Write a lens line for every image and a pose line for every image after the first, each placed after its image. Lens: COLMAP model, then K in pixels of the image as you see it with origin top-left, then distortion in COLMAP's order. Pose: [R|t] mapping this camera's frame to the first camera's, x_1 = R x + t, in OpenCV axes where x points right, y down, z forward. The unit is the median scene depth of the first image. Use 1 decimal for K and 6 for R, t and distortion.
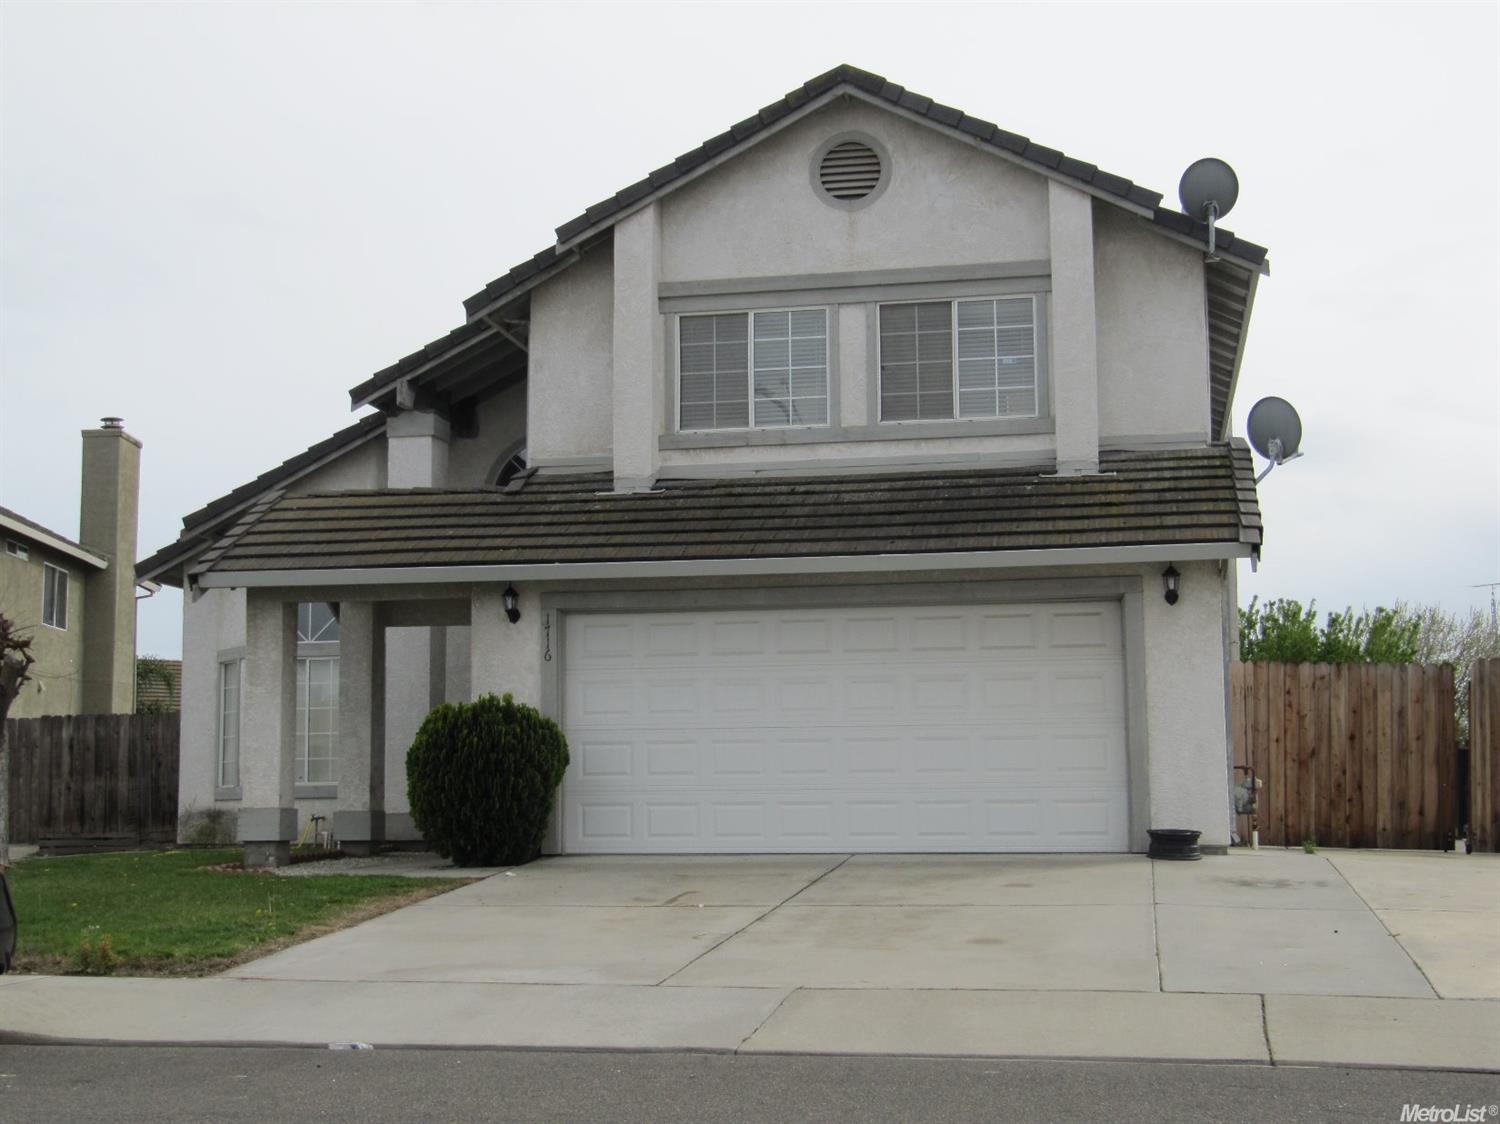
lens RADIAL K [[2115.6, 0, 749.8], [0, 2115.6, 561.5], [0, 0, 1]] dist [-0.053829, 0.000000]
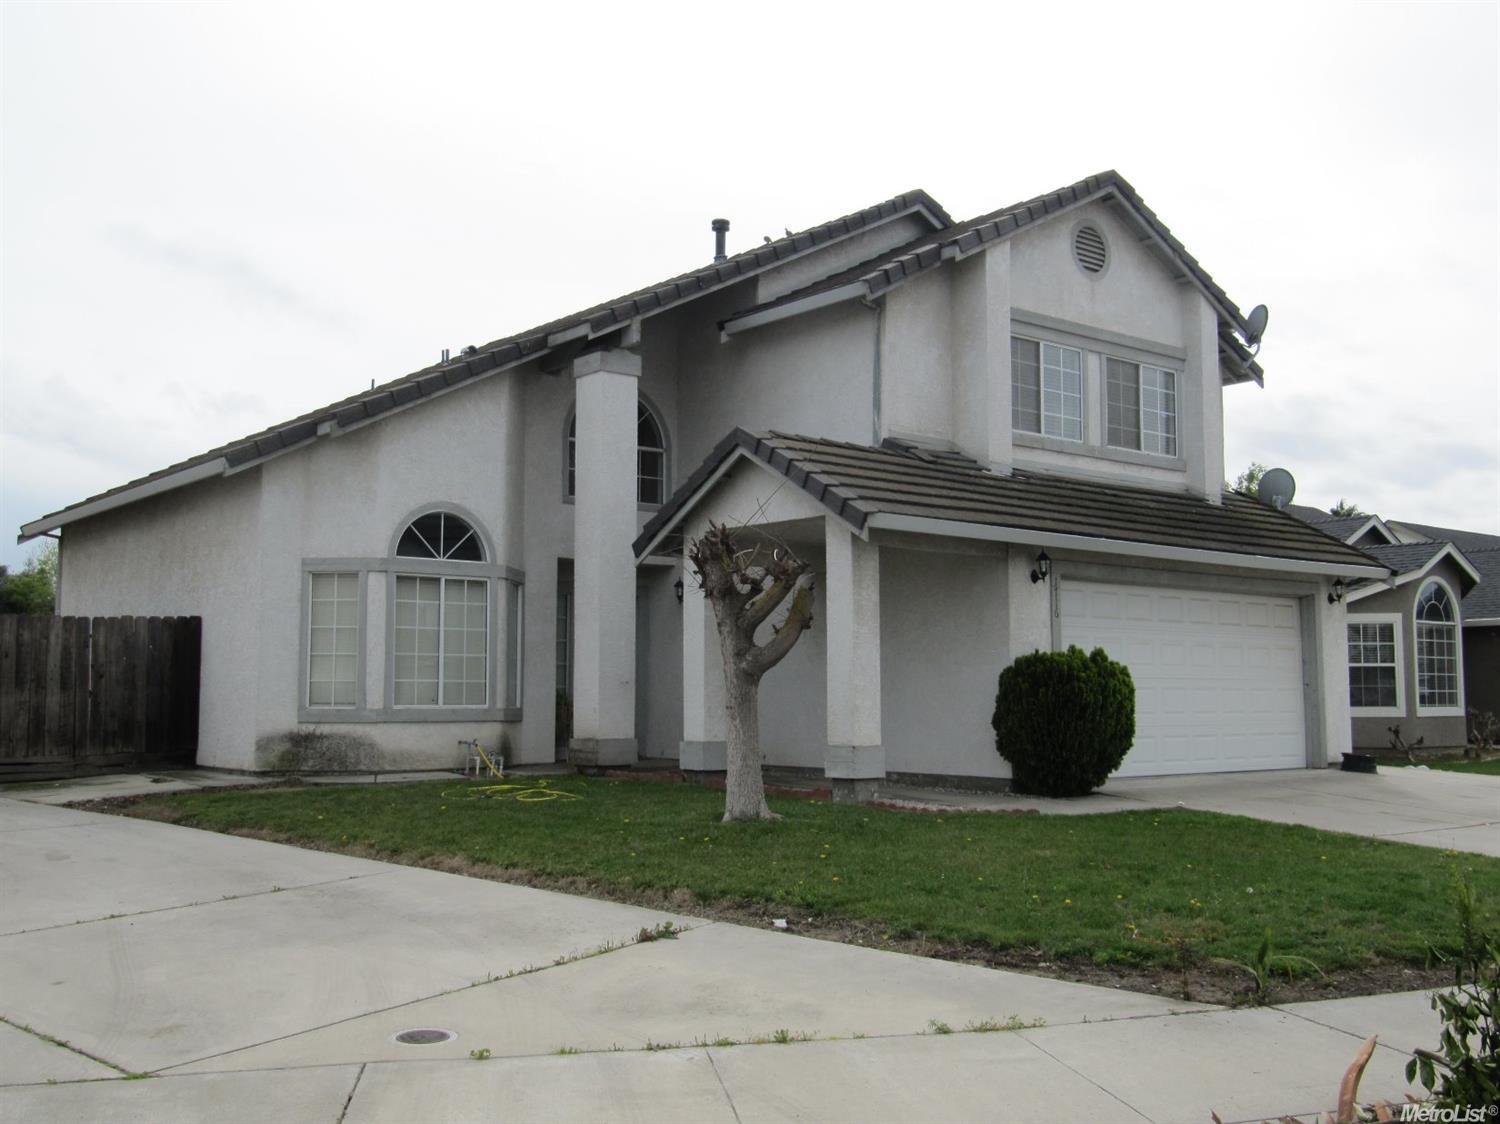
lens RADIAL K [[1514.1, 0, 750.0], [0, 1514.1, 563.6], [0, 0, 1]] dist [-0.056637, 0.000000]
pose [[0.638418, 0.075406, 0.765987, -0.788903], [-0.102059, 0.994695, -0.012858, 0.042107], [-0.762894, -0.069967, 0.642727, 0.548699]]
